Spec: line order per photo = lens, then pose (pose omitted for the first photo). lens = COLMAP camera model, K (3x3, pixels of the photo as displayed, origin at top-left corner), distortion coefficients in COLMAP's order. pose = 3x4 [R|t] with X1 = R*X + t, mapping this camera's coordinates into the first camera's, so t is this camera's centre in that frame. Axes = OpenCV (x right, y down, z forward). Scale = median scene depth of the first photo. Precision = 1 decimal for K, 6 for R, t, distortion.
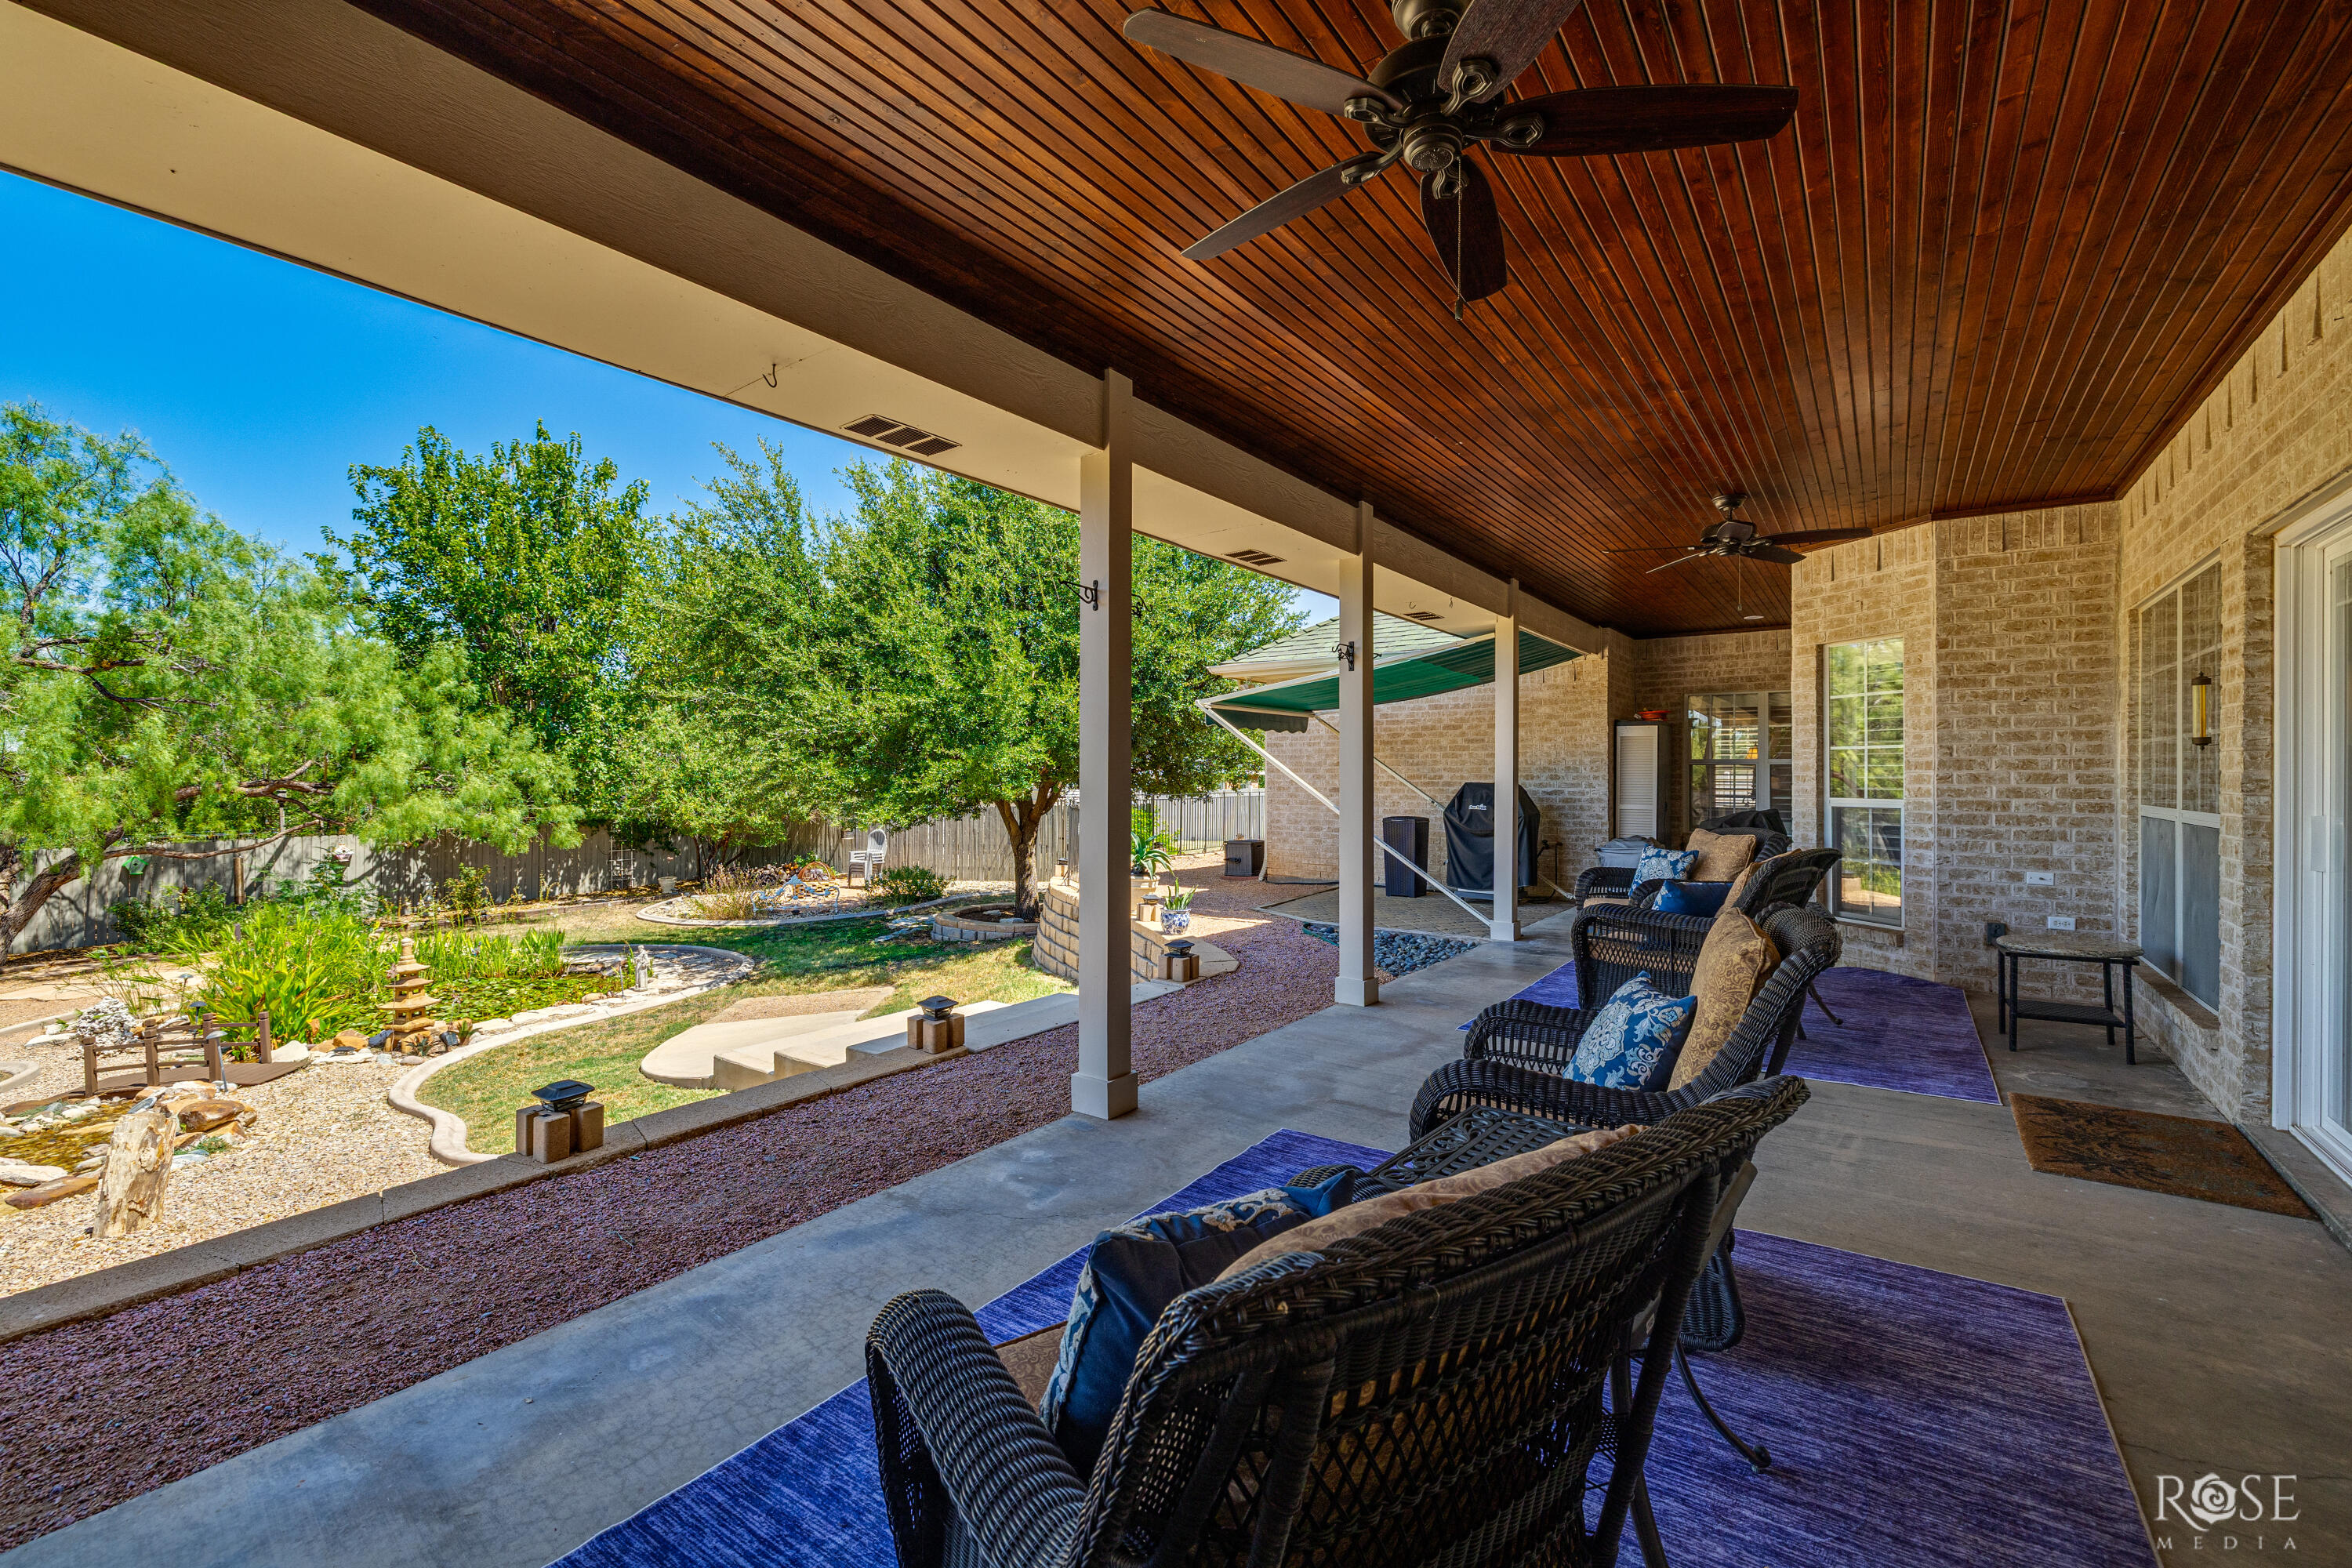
lens RADIAL K [[985.8, 0, 1185.6], [0, 985.8, 776.2], [0, 0, 1]] dist [-0.001289, -0.000193]
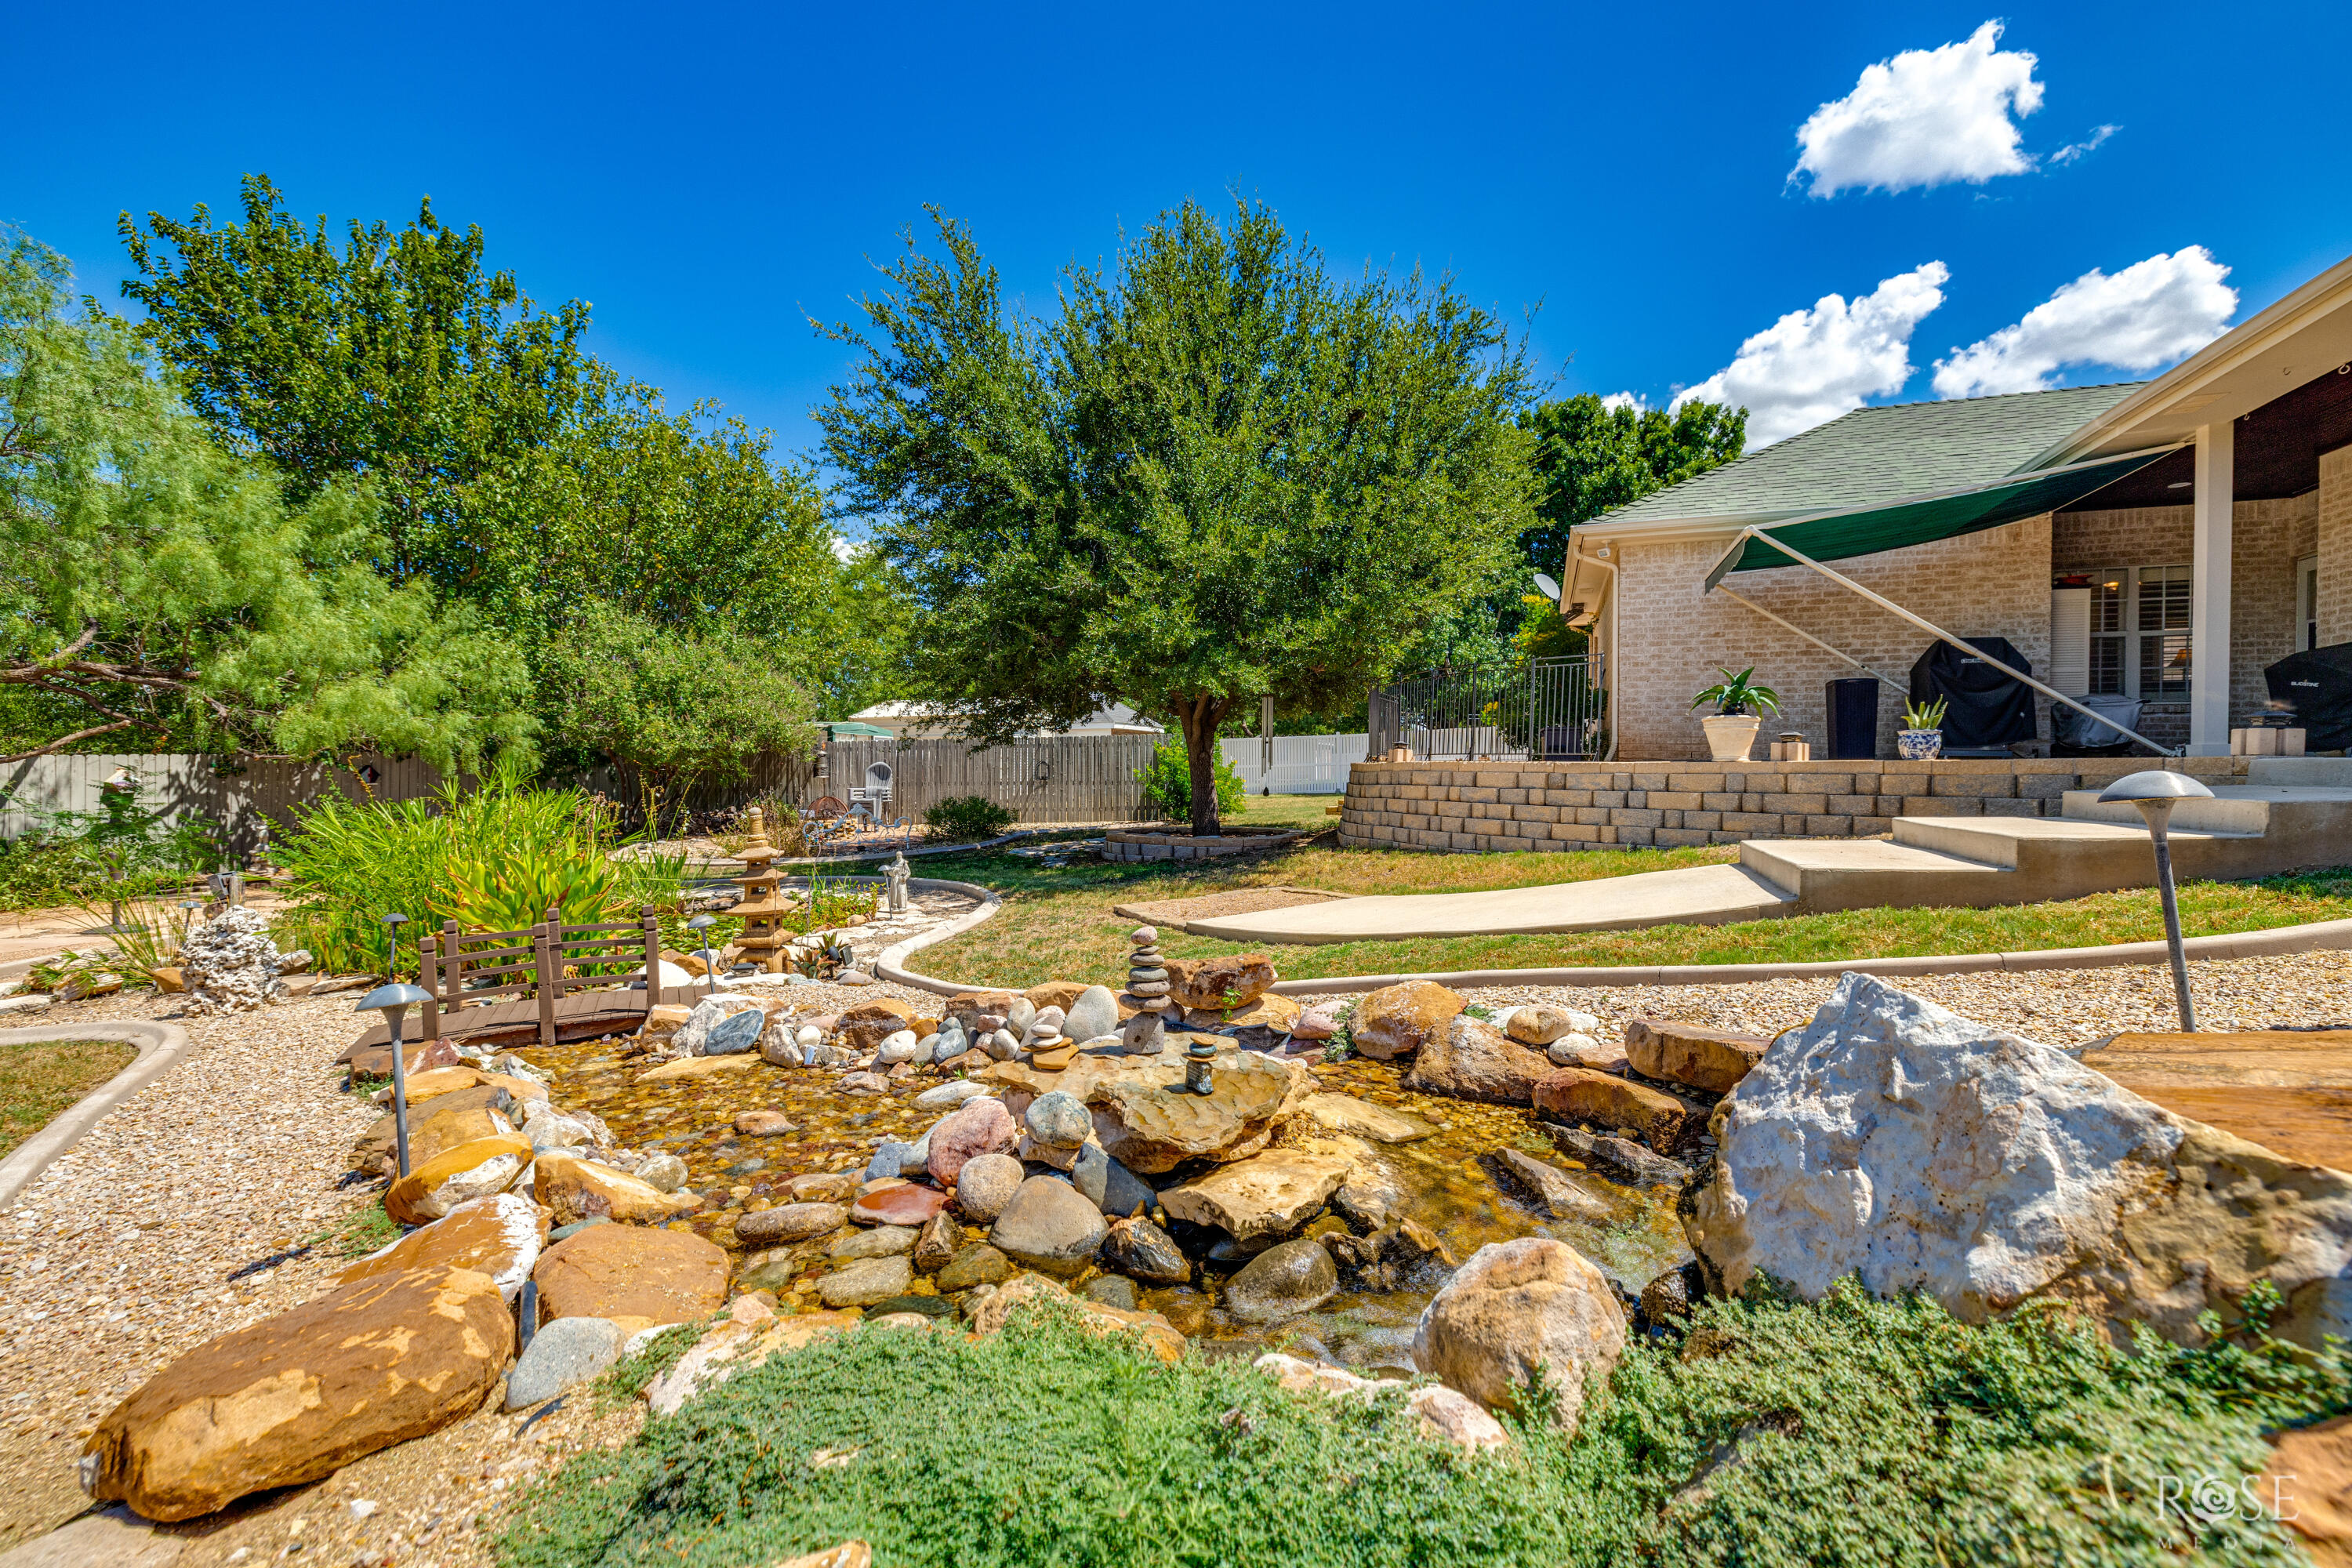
lens RADIAL K [[985.8, 0, 1185.7], [0, 985.8, 773.2], [0, 0, 1]] dist [-0.001289, -0.000193]
pose [[0.960335, 0.002254, 0.278841, -0.376003], [-0.003524, 0.999986, 0.004053, 0.074332], [-0.278827, -0.004875, 0.960329, 0.158818]]
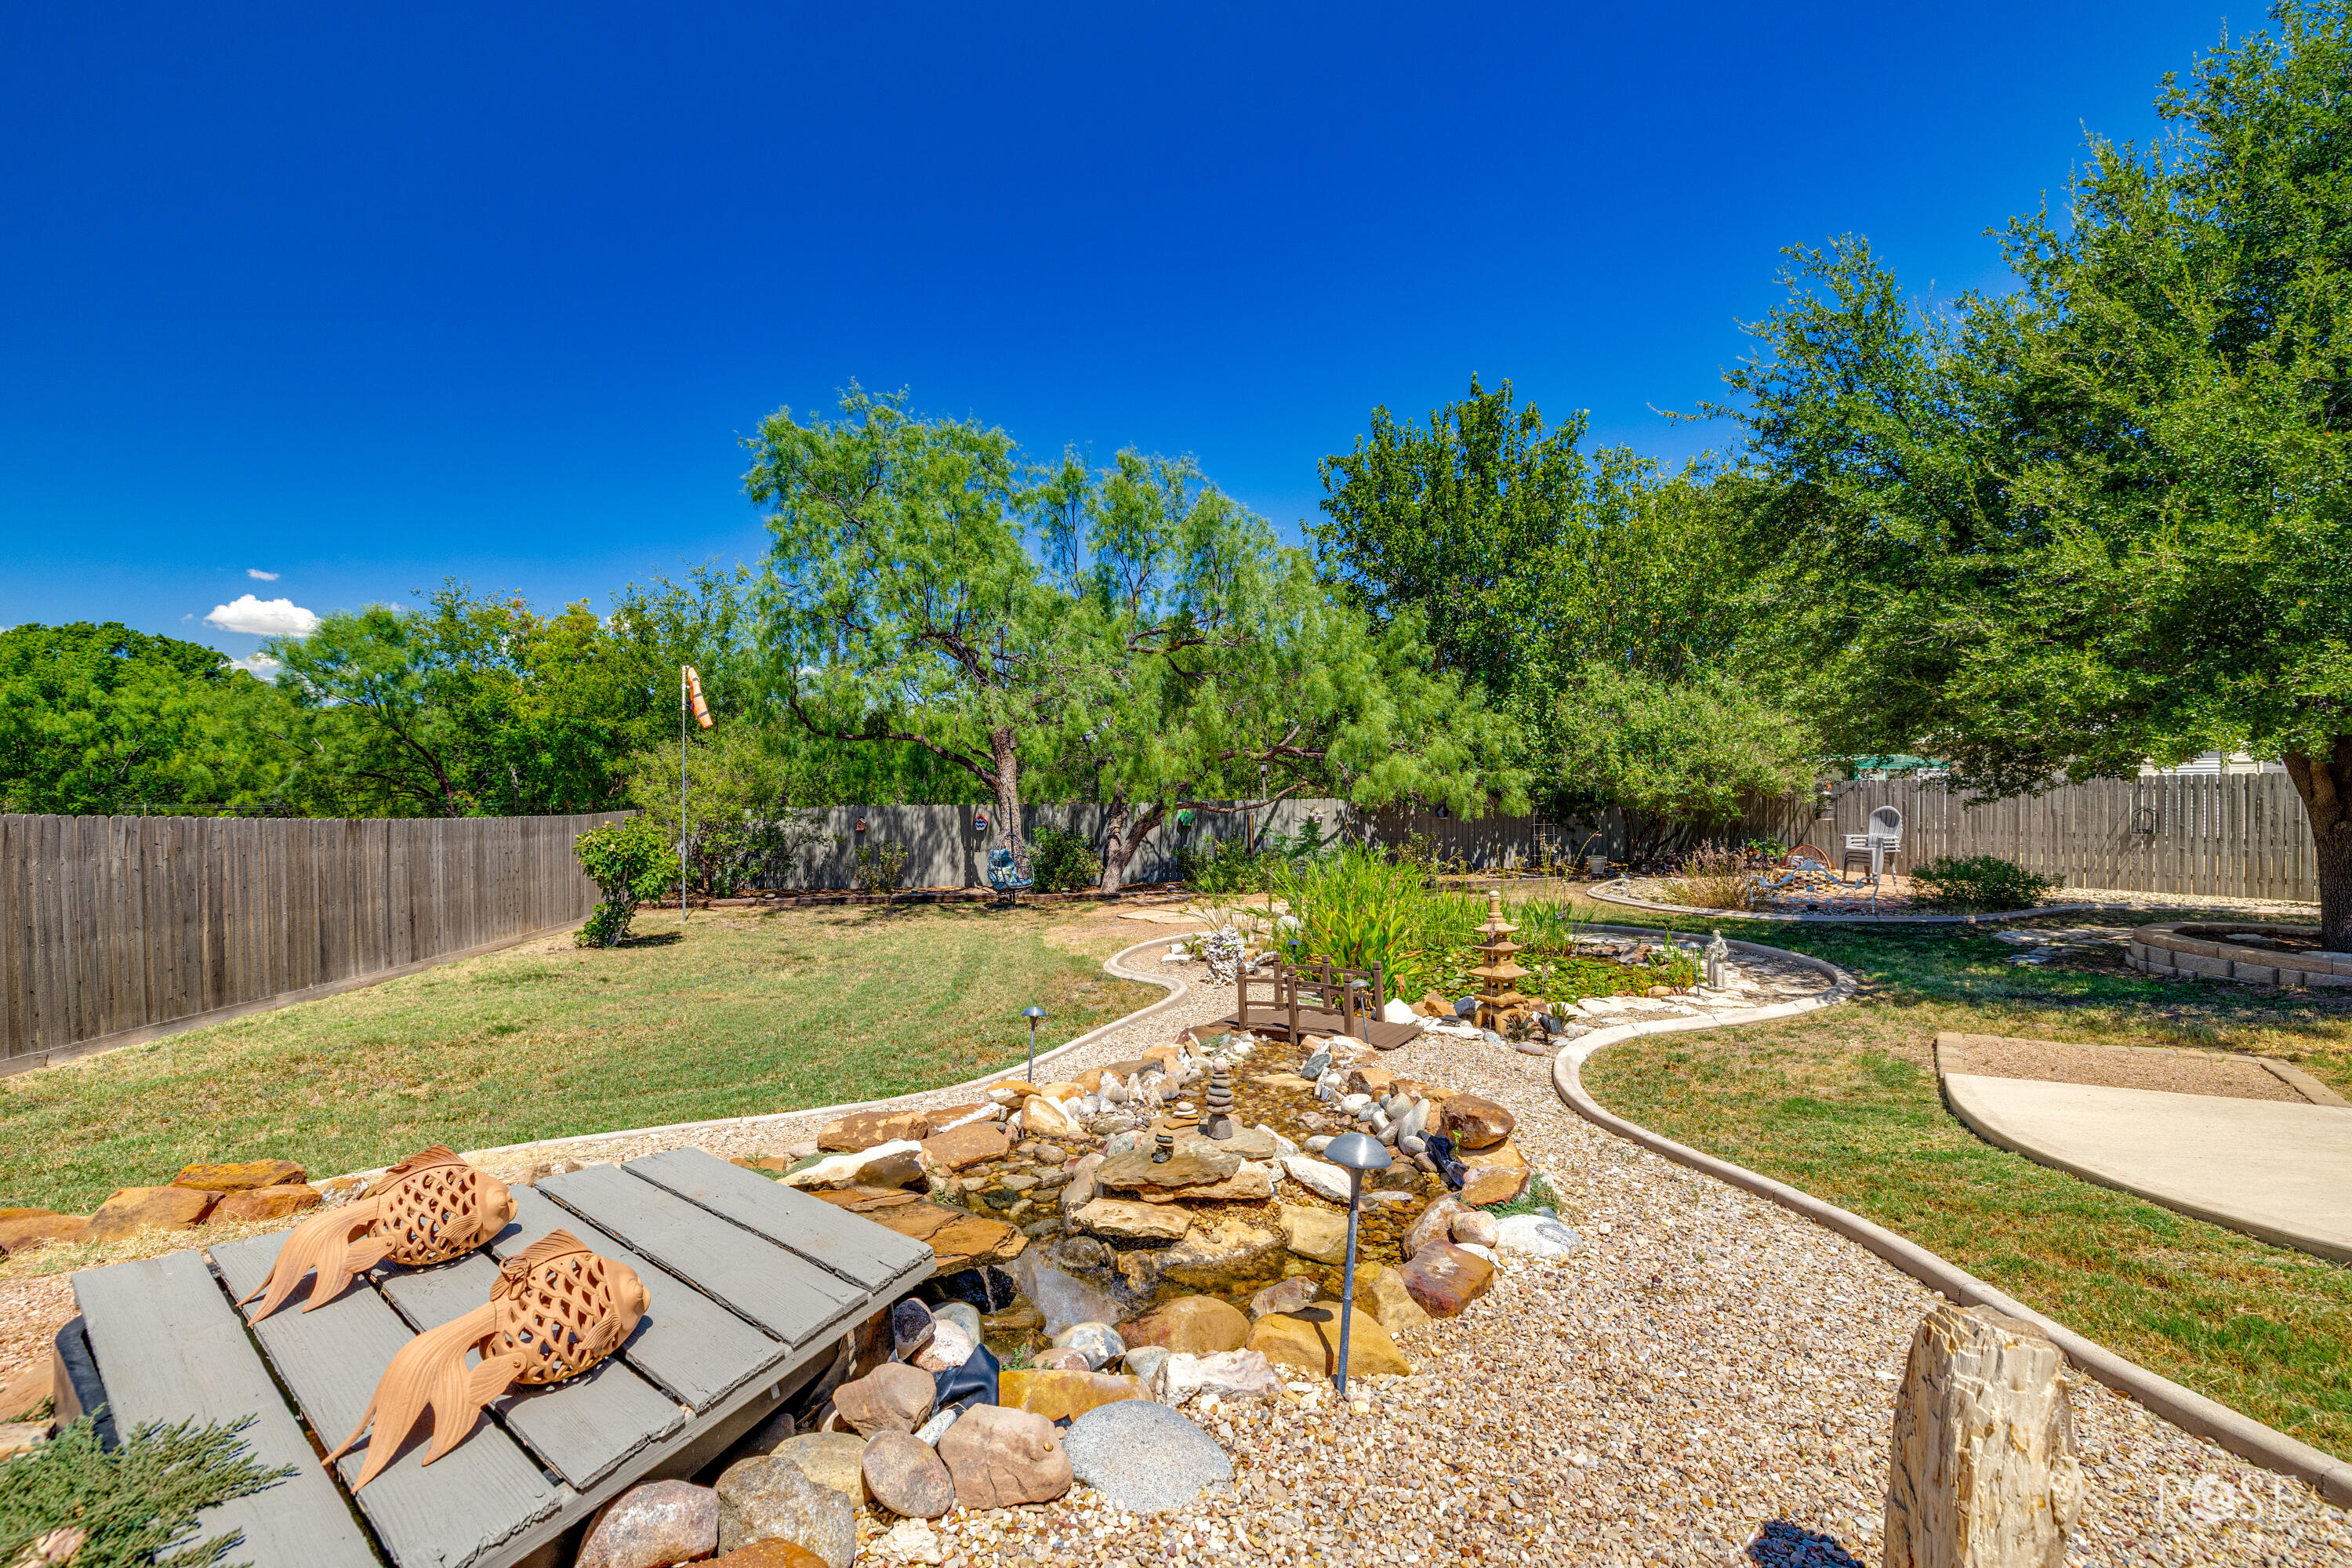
lens RADIAL K [[985.8, 0, 1183.2], [0, 985.8, 775.8], [0, 0, 1]] dist [-0.001289, -0.000193]
pose [[0.715059, -0.000905, -0.699064, -0.219243], [0.001353, 0.999999, 0.000090, 0.037570], [0.699063, -0.001011, 0.715059, 0.129931]]
